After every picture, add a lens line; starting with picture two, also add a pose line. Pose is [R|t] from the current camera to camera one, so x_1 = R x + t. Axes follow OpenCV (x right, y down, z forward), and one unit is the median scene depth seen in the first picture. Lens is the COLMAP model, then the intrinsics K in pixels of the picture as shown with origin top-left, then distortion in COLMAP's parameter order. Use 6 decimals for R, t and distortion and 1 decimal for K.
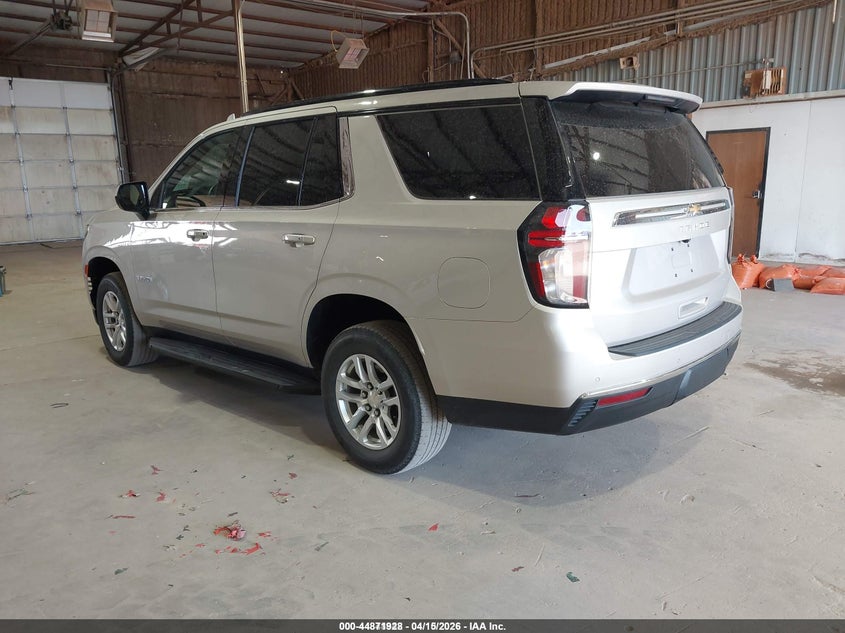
lens RADIAL K [[699.6, 0, 422.5], [0, 699.6, 316.5], [0, 0, 1]] dist [-0.005457, -0.004652]
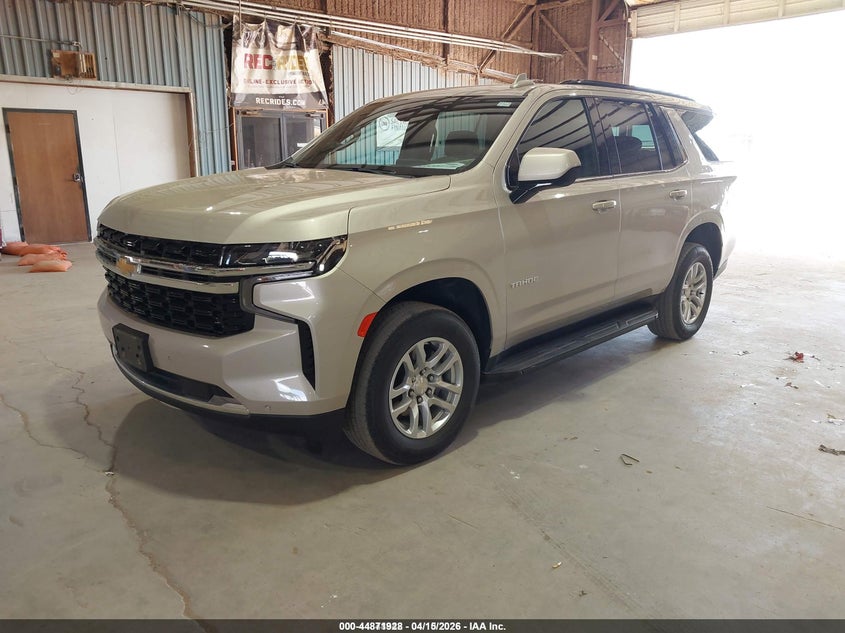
lens RADIAL K [[699.6, 0, 422.5], [0, 699.6, 316.5], [0, 0, 1]] dist [-0.005457, -0.004652]
pose [[-0.036951, -0.206400, 0.977770, -0.594615], [0.194698, 0.958201, 0.209627, -0.103715], [-0.980167, 0.198116, 0.004779, 0.586108]]
